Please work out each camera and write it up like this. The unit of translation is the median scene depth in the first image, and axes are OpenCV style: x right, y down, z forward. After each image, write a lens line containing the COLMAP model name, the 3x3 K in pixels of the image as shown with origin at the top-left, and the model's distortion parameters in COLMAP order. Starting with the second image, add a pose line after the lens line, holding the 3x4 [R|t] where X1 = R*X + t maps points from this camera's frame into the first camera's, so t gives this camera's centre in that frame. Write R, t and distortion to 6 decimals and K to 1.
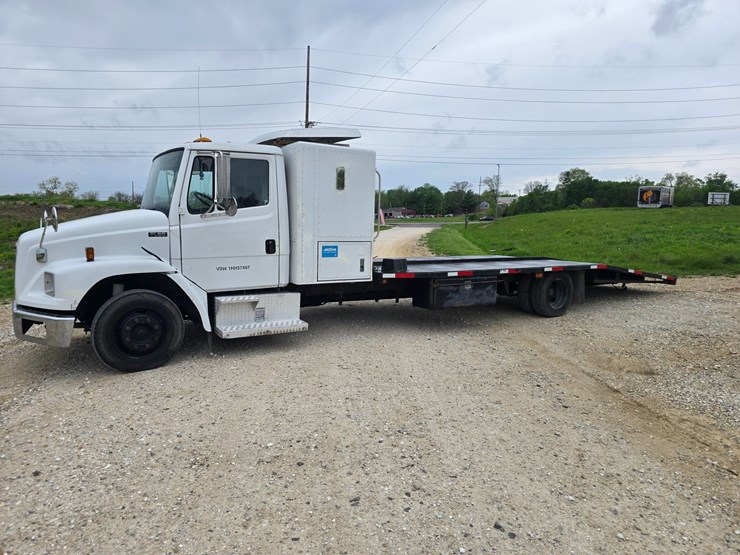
lens RADIAL K [[493.6, 0, 367.2], [0, 493.6, 275.8], [0, 0, 1]] dist [0.070676, -0.073531]
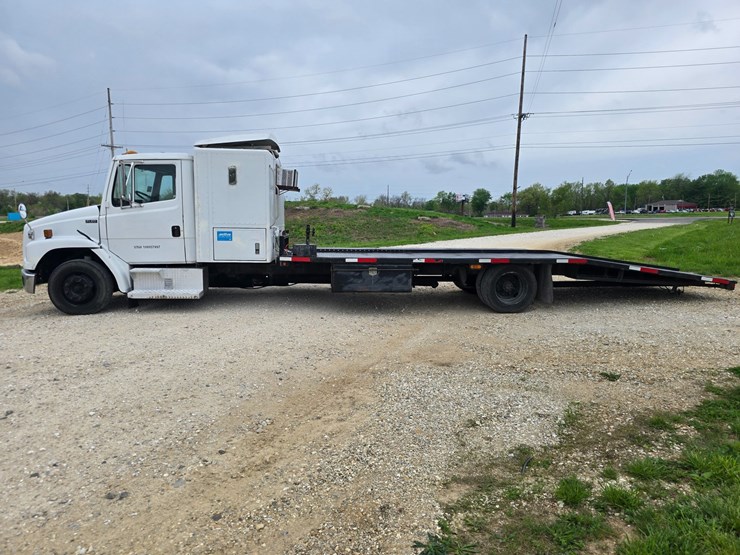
lens RADIAL K [[494.9, 0, 370.0], [0, 494.9, 277.5], [0, 0, 1]] dist [0.066009, -0.062717]
pose [[0.882738, 0.046666, -0.467543, 0.783580], [-0.043252, 0.998901, 0.018039, 0.014420], [0.467871, 0.004298, 0.883786, 0.080575]]
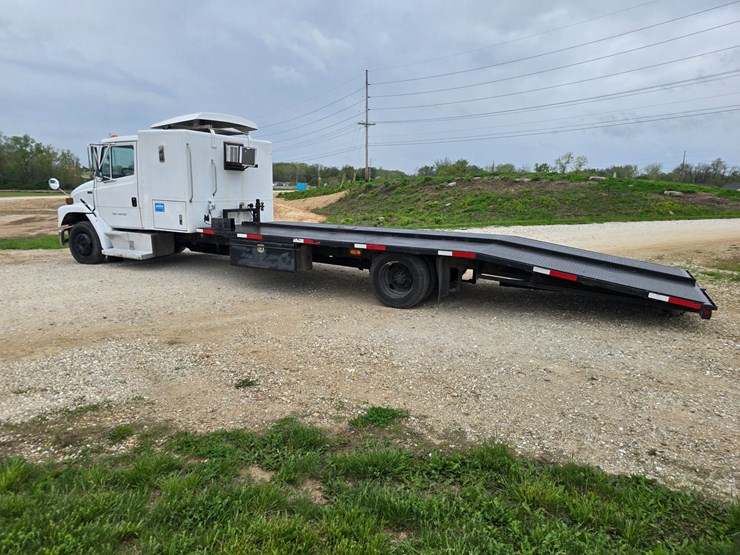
lens RADIAL K [[495.3, 0, 364.9], [0, 495.3, 286.6], [0, 0, 1]] dist [0.065997, -0.064543]
pose [[0.518651, 0.166090, -0.838699, 1.388511], [-0.104452, 0.985911, 0.130650, -0.070931], [0.848582, 0.019842, 0.528692, 0.716718]]
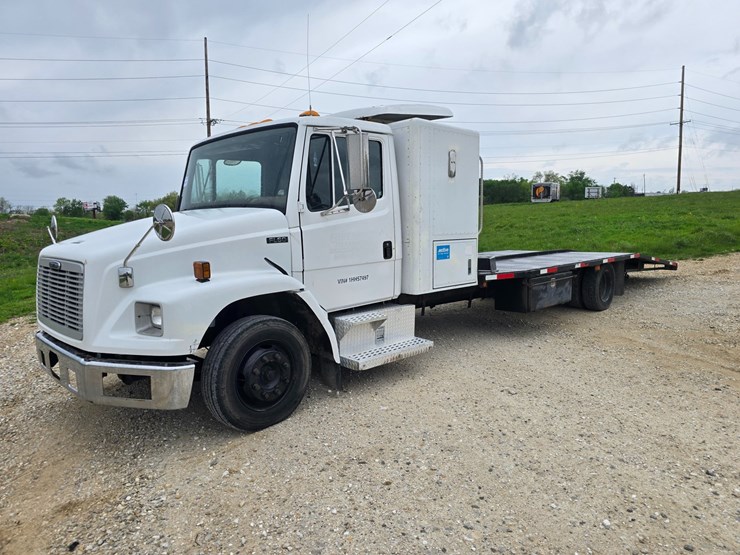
lens RADIAL K [[494.2, 0, 371.5], [0, 494.2, 280.2], [0, 0, 1]] dist [0.065857, -0.073760]
pose [[0.975172, -0.060824, 0.212932, -0.357897], [0.059608, 0.998148, 0.012134, -0.019043], [-0.213276, 0.000860, 0.976992, 0.203844]]
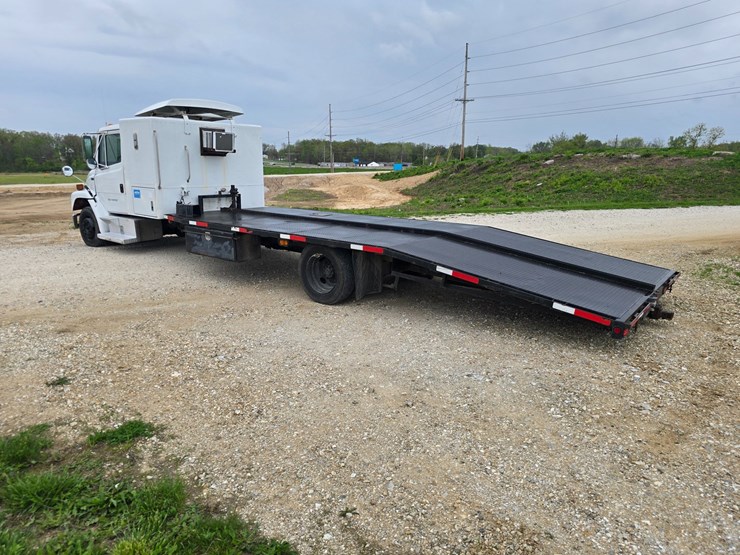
lens RADIAL K [[495.3, 0, 367.7], [0, 495.3, 281.0], [0, 0, 1]] dist [0.068456, -0.067928]
pose [[0.329845, 0.205001, -0.921508, 1.481204], [-0.104388, 0.978071, 0.180220, -0.128950], [0.938246, 0.036750, 0.344012, 1.089428]]
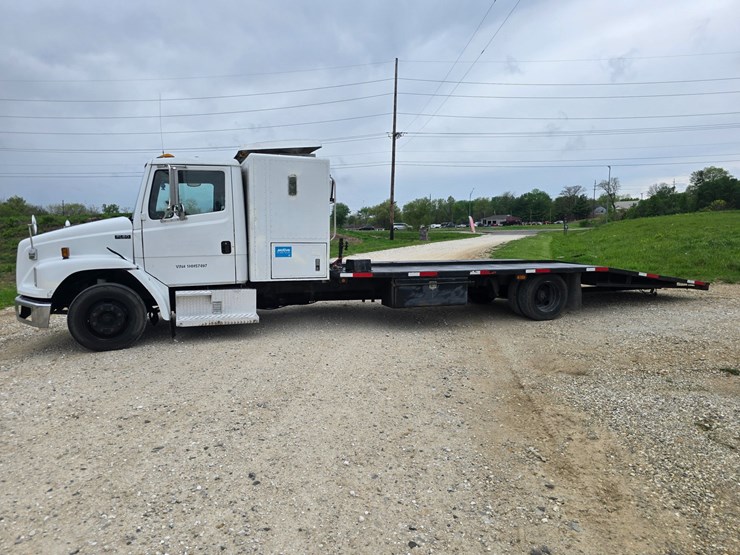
lens RADIAL K [[495.3, 0, 367.7], [0, 495.3, 281.0], [0, 0, 1]] dist [0.068456, -0.067928]
pose [[0.978601, 0.006119, -0.205675, 0.321481], [-0.008075, 0.999930, -0.008673, 0.022572], [0.205607, 0.010148, 0.978582, -0.039575]]
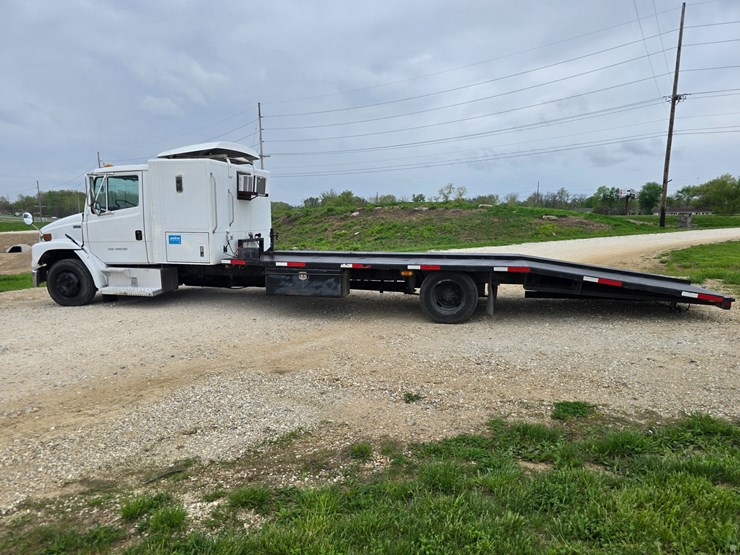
lens RADIAL K [[495.6, 0, 372.3], [0, 495.6, 287.8], [0, 0, 1]] dist [0.067947, -0.064575]
pose [[0.709683, 0.081290, -0.699816, 1.195426], [-0.061644, 0.996676, 0.053260, -0.023914], [0.701819, 0.005342, 0.712335, 0.399373]]
